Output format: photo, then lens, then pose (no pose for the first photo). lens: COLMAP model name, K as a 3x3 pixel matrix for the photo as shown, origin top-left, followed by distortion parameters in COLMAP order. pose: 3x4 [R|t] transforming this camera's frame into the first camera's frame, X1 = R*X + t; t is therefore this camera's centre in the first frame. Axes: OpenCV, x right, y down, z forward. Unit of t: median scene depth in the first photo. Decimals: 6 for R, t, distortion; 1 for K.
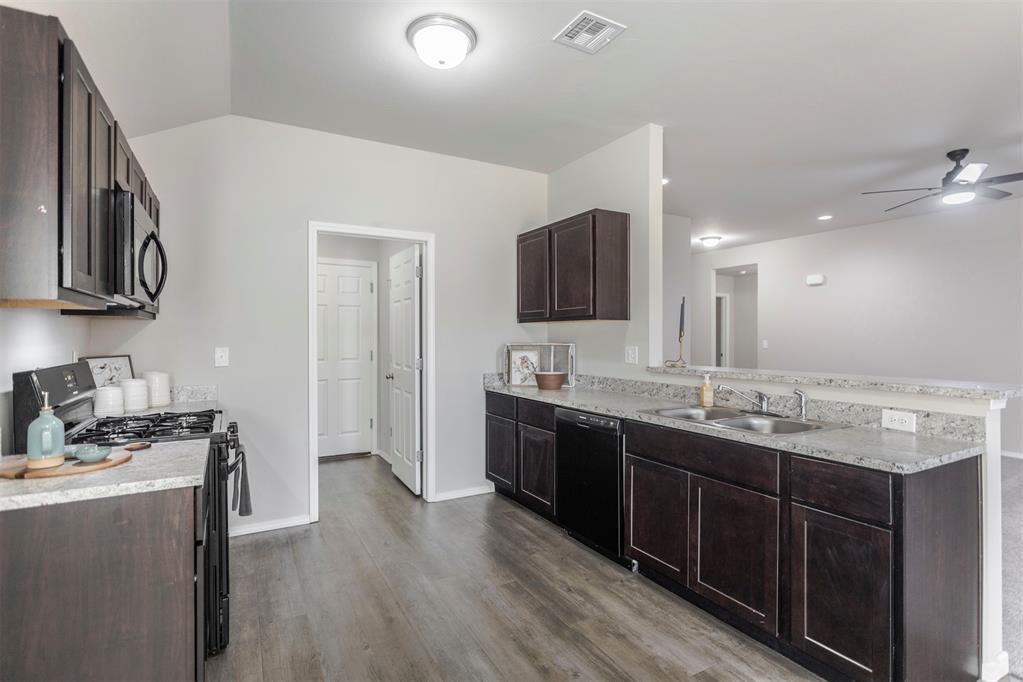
lens RADIAL K [[501.7, 0, 513.3], [0, 501.7, 337.9], [0, 0, 1]] dist [-0.013936, 0.007567]
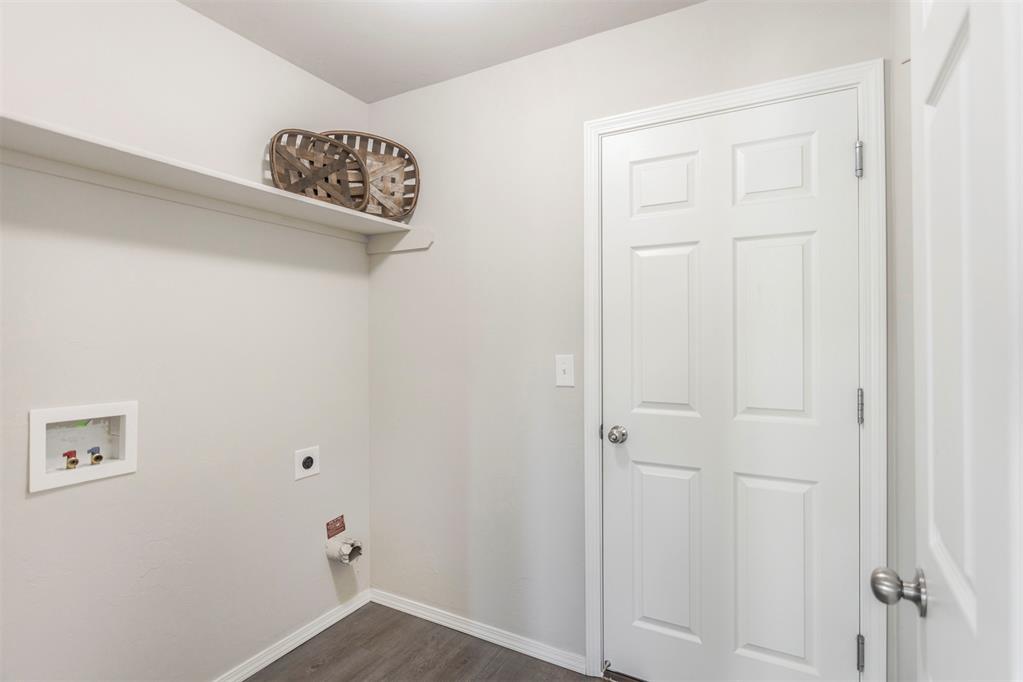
lens RADIAL K [[501.7, 0, 510.5], [0, 501.7, 334.6], [0, 0, 1]] dist [-0.013936, 0.007567]
pose [[0.529091, -0.003893, -0.848556, -0.218259], [0.000077, 0.999990, -0.004540, -0.003428], [0.848565, 0.002337, 0.529085, 0.997149]]
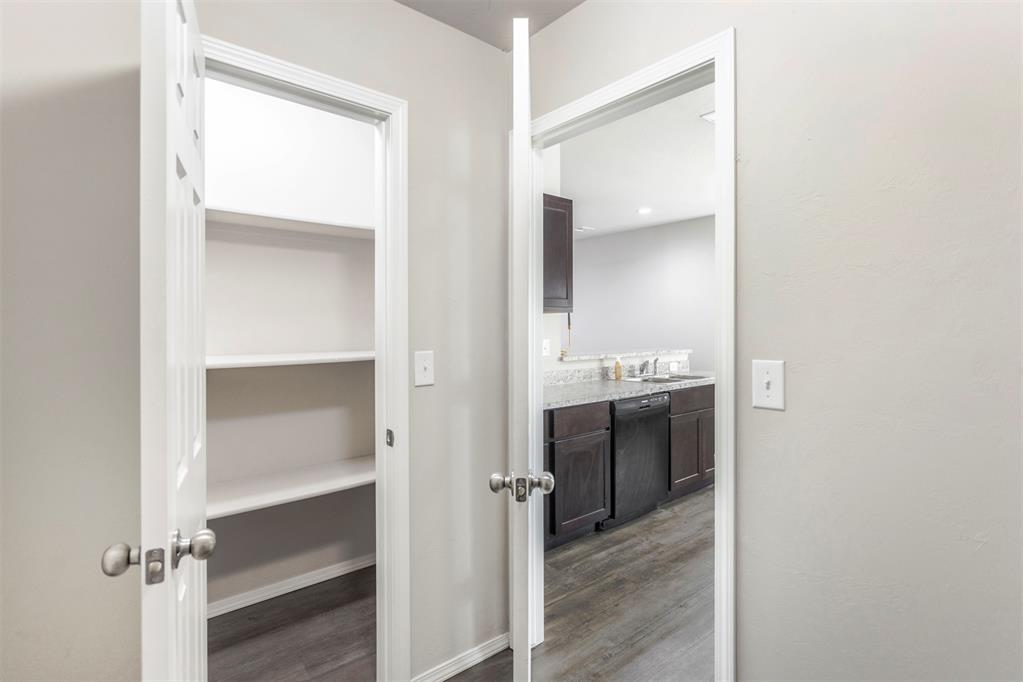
lens RADIAL K [[501.7, 0, 510.0], [0, 501.7, 331.8], [0, 0, 1]] dist [-0.013936, 0.007567]
pose [[-0.183034, -0.004459, 0.983096, -0.702026], [0.008120, 0.999949, 0.006047, -0.004765], [-0.983073, 0.009090, -0.182989, 1.158776]]
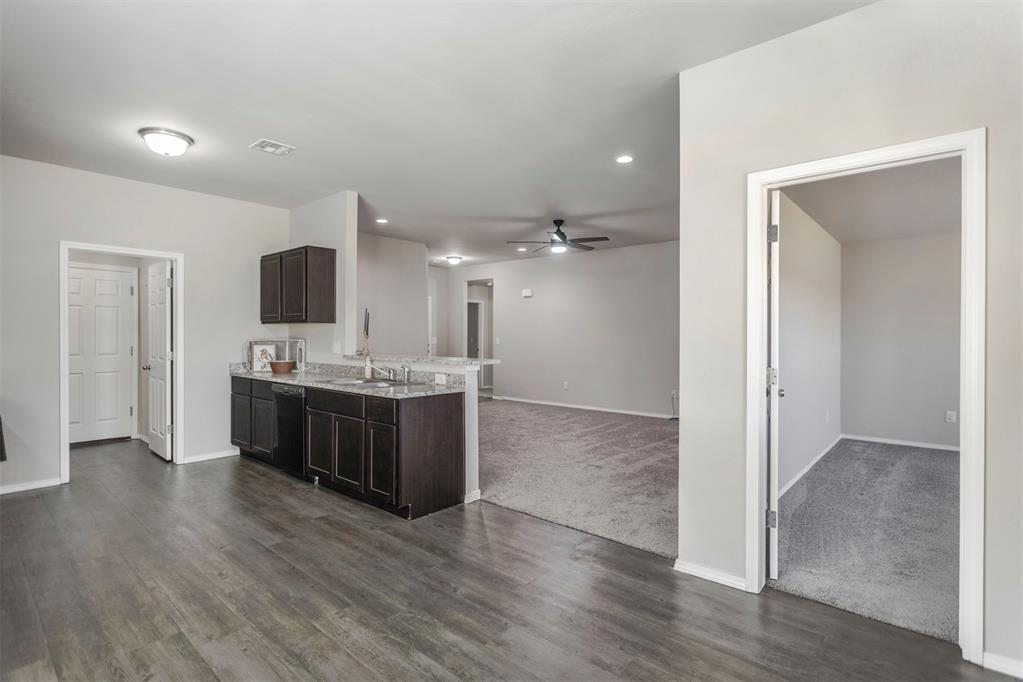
lens RADIAL K [[501.7, 0, 514.6], [0, 501.7, 336.6], [0, 0, 1]] dist [-0.013936, 0.007567]
pose [[0.941683, 0.002106, 0.336496, 0.215291], [-0.002438, 0.999997, 0.000566, 0.000953], [-0.336493, -0.001353, 0.941685, -0.493576]]
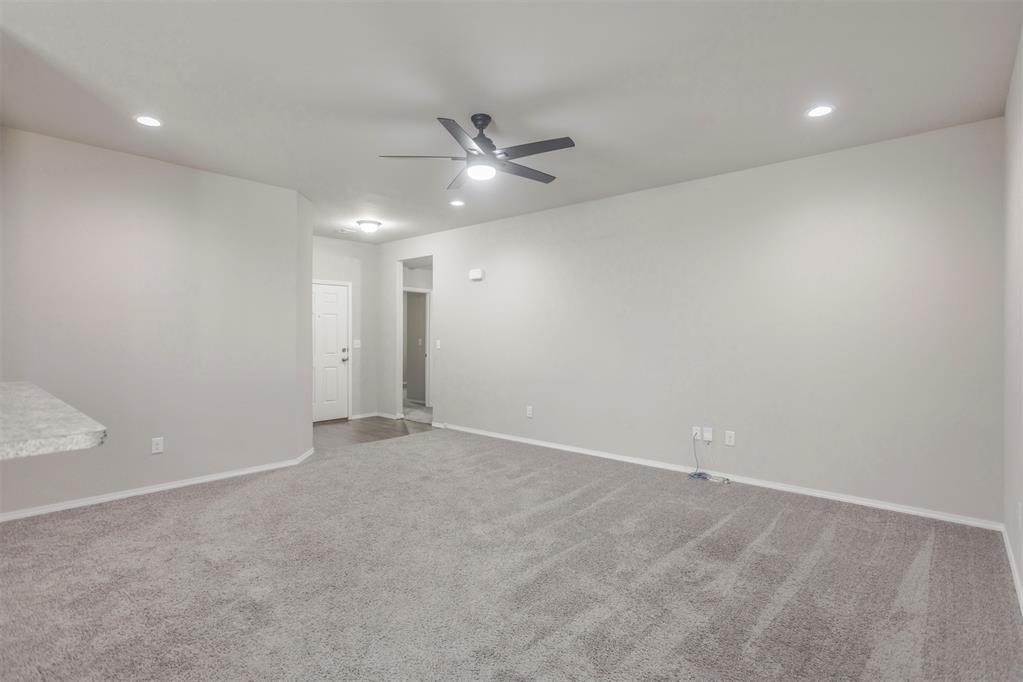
lens RADIAL K [[501.7, 0, 513.7], [0, 501.7, 333.5], [0, 0, 1]] dist [-0.013936, 0.007567]
pose [[0.946111, 0.003682, 0.323821, 0.685160], [-0.001555, 0.999975, -0.006827, -0.001312], [-0.323838, 0.005956, 0.946094, 0.185617]]
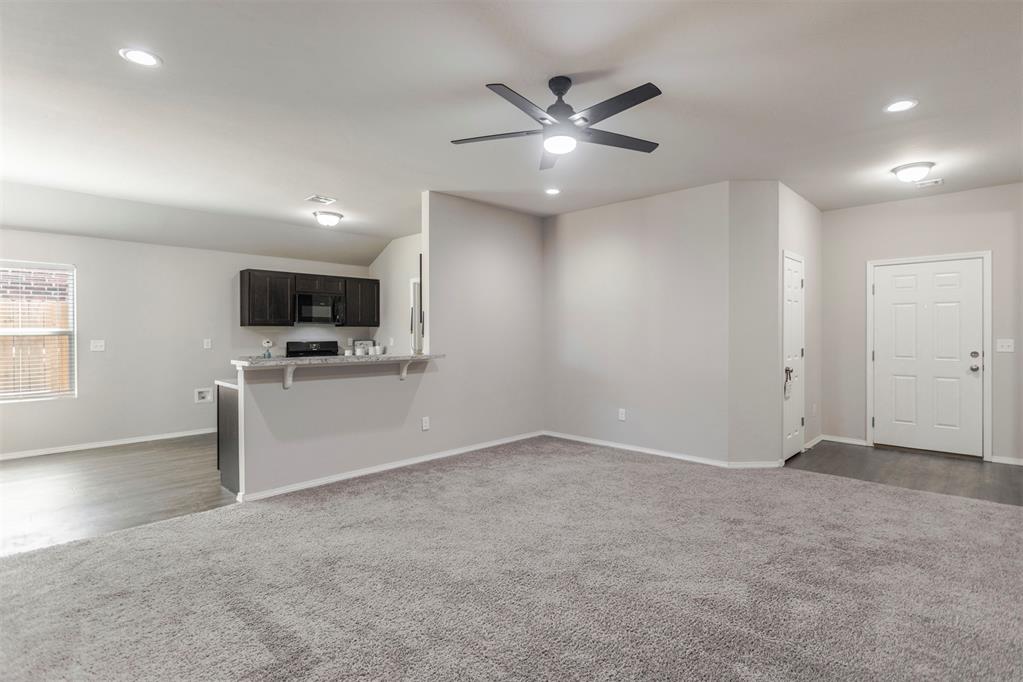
lens RADIAL K [[501.7, 0, 511.7], [0, 501.7, 335.3], [0, 0, 1]] dist [-0.013936, 0.007567]
pose [[0.285628, 0.005502, -0.958325, 1.612061], [0.000036, 0.999983, 0.005752, -0.005603], [0.958341, -0.001678, 0.285623, 0.736175]]
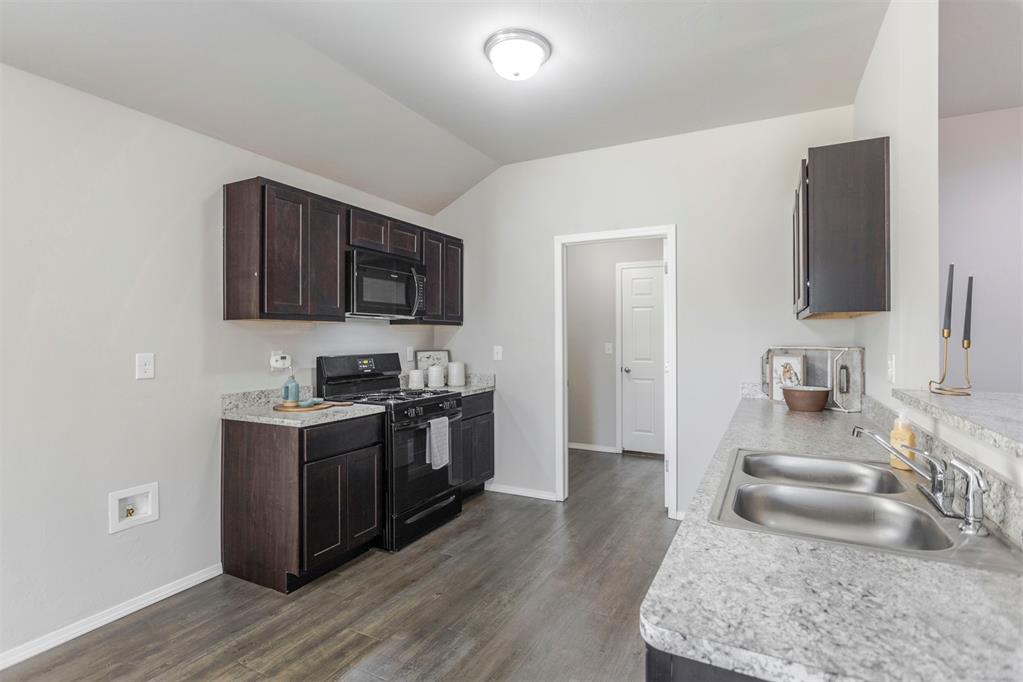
lens RADIAL K [[501.7, 0, 513.2], [0, 501.7, 338.1], [0, 0, 1]] dist [-0.013936, 0.007567]
pose [[0.555545, 0.001859, -0.831485, 0.448535], [-0.000983, 0.999998, 0.001579, -0.002486], [0.831486, -0.000060, 0.555546, 0.259709]]
